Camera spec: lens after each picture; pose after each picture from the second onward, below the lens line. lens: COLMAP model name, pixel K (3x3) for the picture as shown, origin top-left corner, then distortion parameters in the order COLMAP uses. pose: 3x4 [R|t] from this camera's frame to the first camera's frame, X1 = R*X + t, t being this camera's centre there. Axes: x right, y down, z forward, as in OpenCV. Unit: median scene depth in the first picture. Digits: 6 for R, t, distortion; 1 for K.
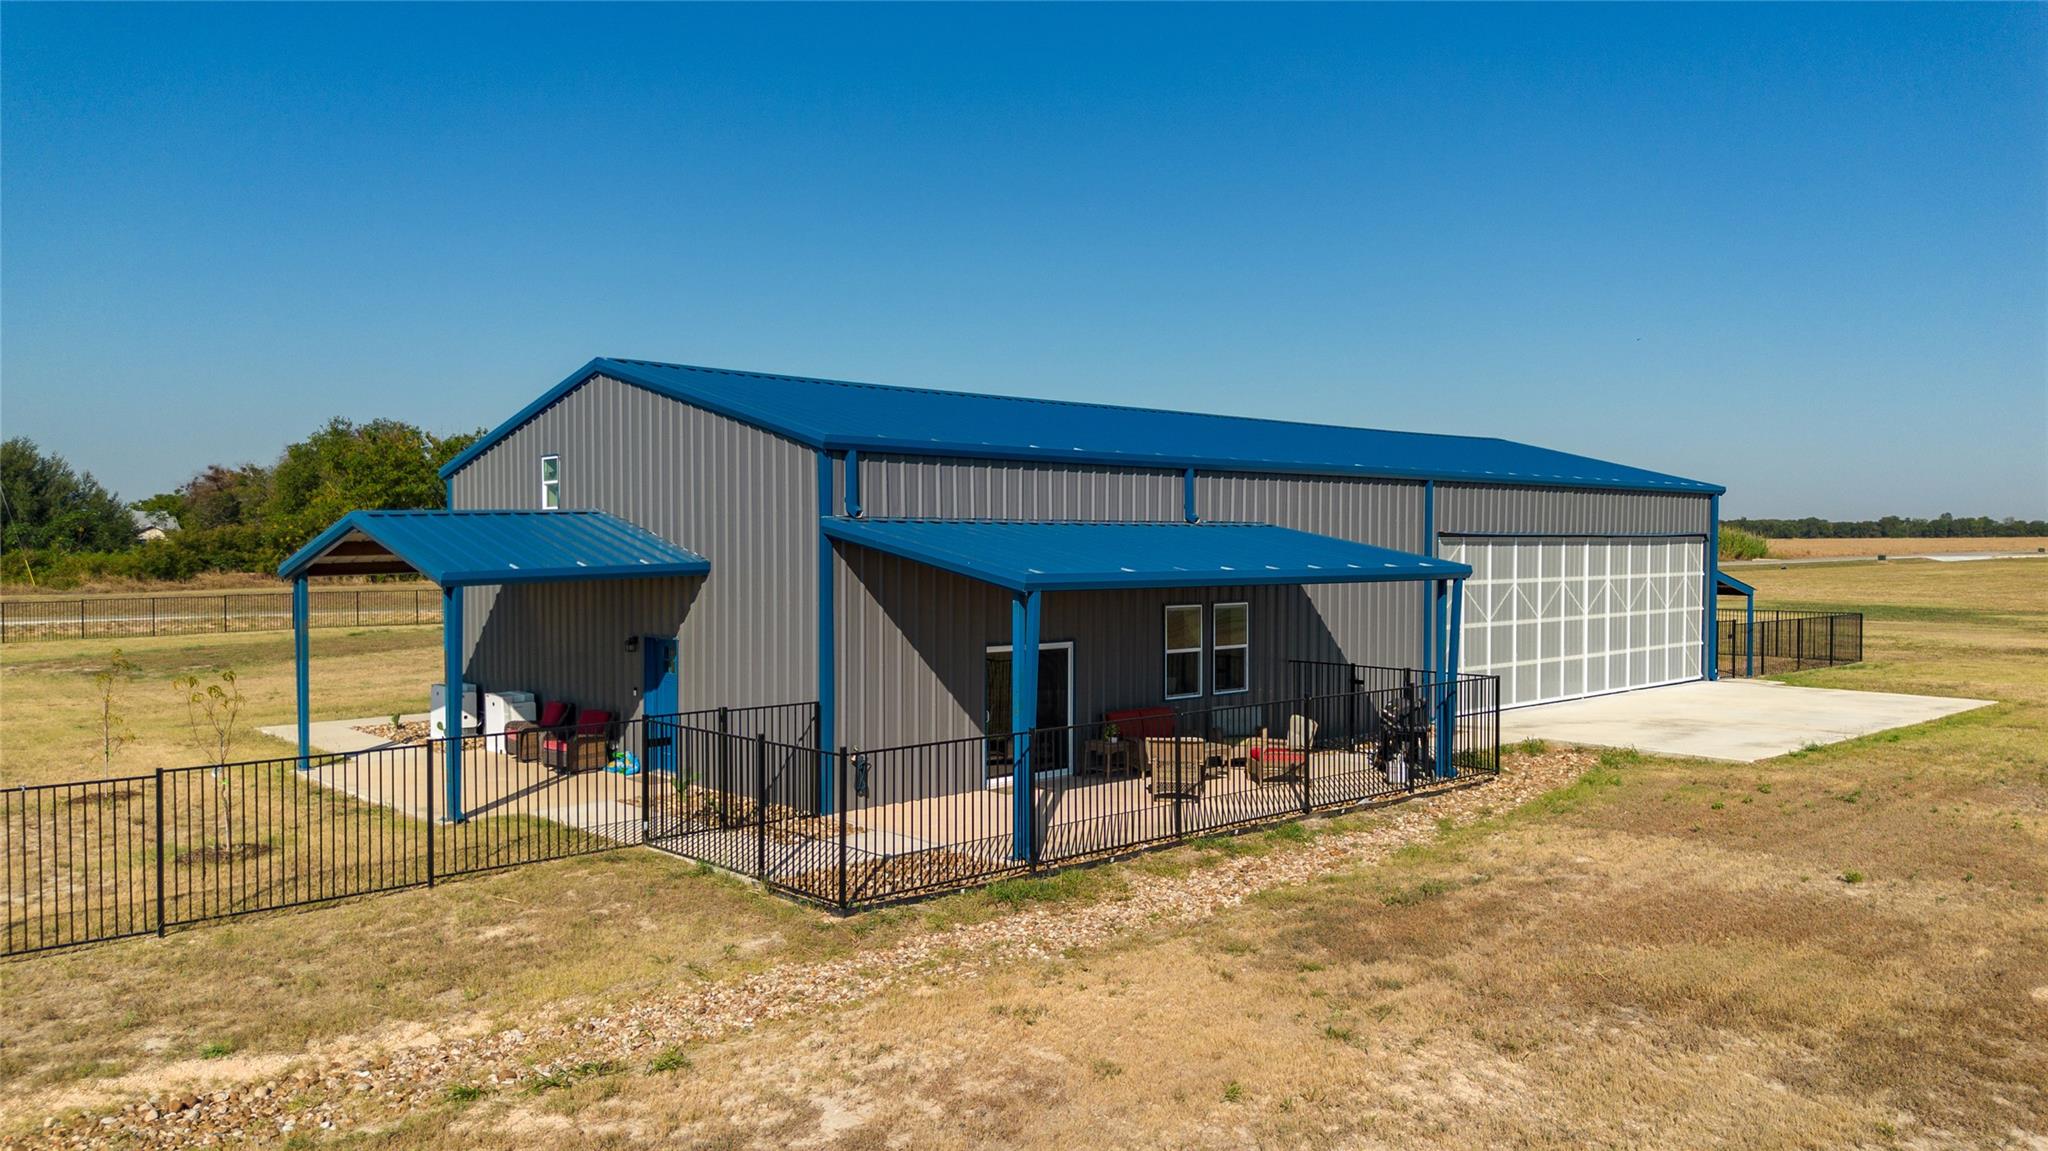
lens RADIAL K [[1441.4, 0, 1013.8], [0, 1441.4, 570.7], [0, 0, 1]] dist [0.083485, -0.093663]
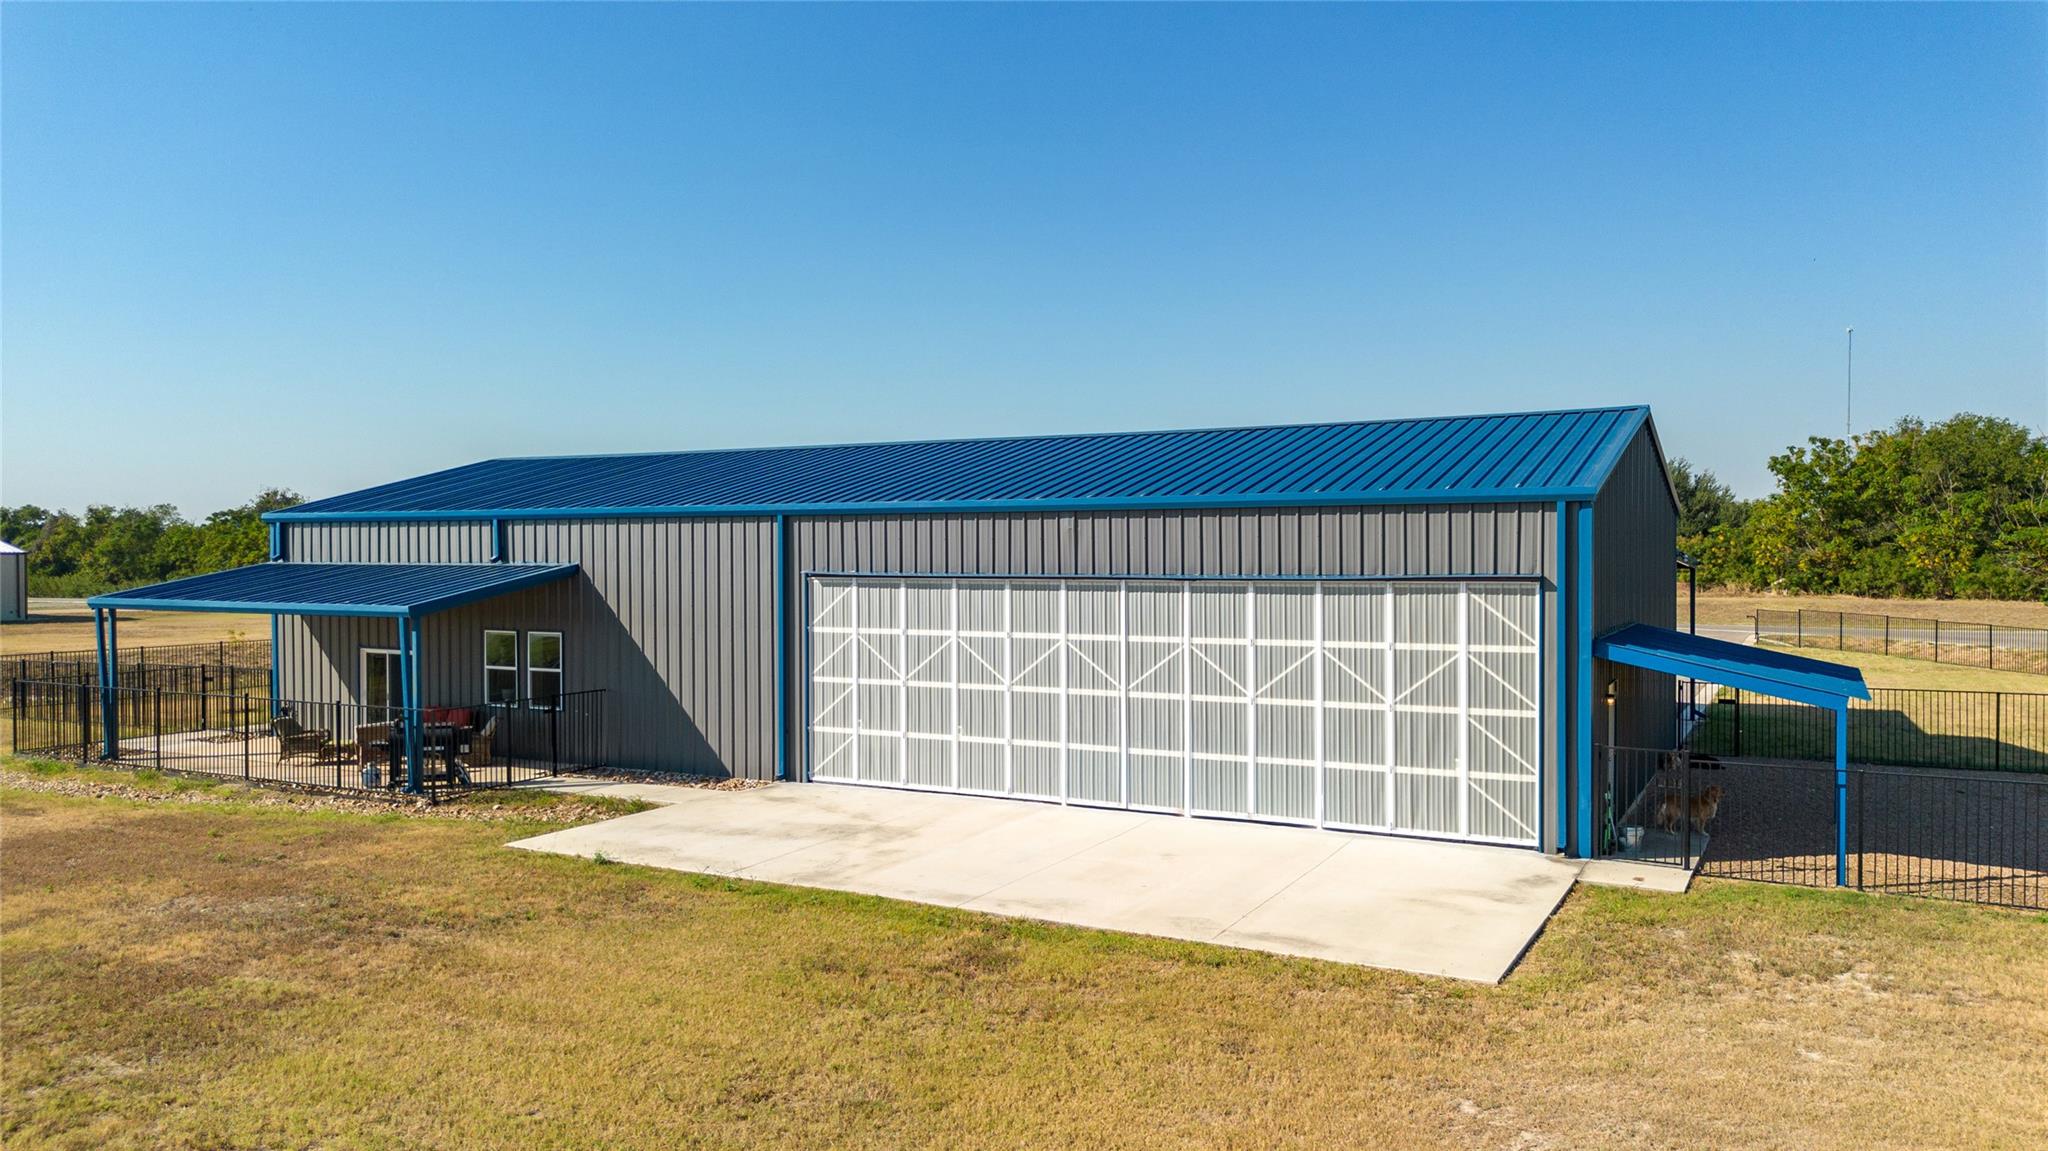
lens RADIAL K [[1441.4, 0, 1013.8], [0, 1441.4, 570.7], [0, 0, 1]] dist [0.083485, -0.093663]
pose [[0.357893, 0.015488, -0.933634, 1.098216], [-0.018250, 0.999787, 0.009590, -0.035650], [0.933584, 0.013607, 0.358099, 0.752360]]
